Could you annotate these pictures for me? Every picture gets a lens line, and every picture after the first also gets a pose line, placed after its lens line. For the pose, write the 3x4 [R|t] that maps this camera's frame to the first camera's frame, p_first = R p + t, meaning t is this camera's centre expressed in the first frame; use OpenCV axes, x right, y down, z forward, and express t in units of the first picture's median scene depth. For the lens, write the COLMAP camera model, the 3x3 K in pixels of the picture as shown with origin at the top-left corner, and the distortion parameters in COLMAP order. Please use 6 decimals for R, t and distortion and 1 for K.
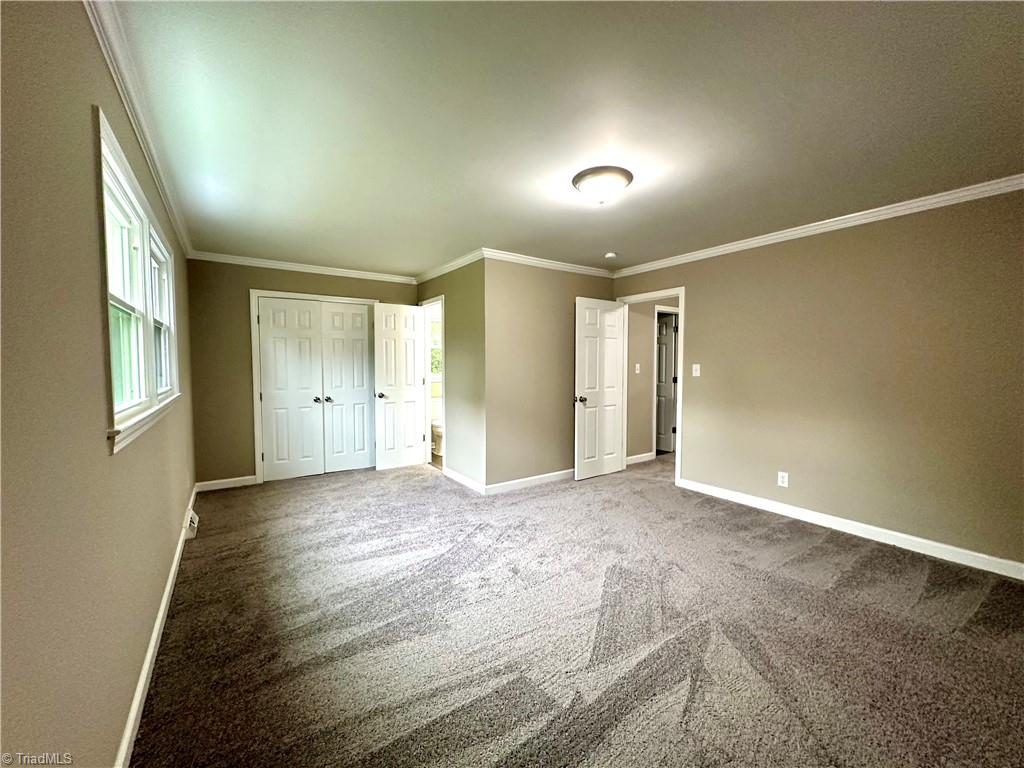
lens RADIAL K [[411.0, 0, 509.6], [0, 411.0, 384.7], [0, 0, 1]] dist [-0.000407, 0.000648]
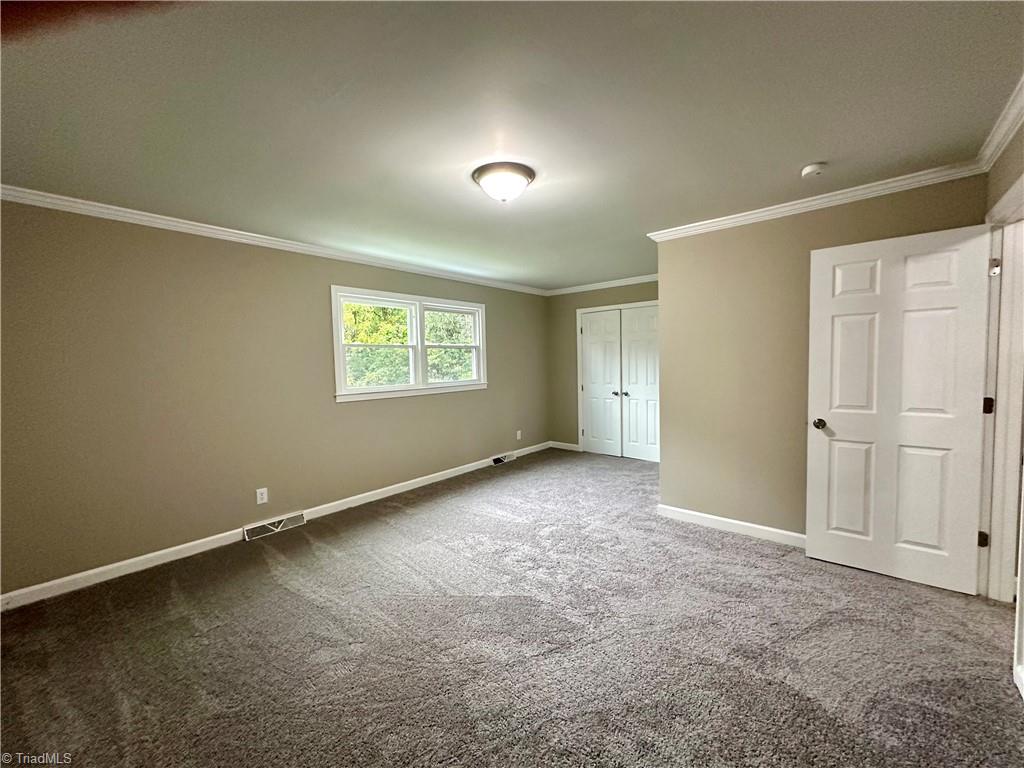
lens RADIAL K [[411.0, 0, 509.6], [0, 411.0, 384.7], [0, 0, 1]] dist [-0.000407, 0.000648]
pose [[0.254328, 0.049412, -0.965855, 0.637750], [-0.025588, 0.998688, 0.044354, -0.034804], [0.966779, 0.013434, 0.255259, 0.428516]]
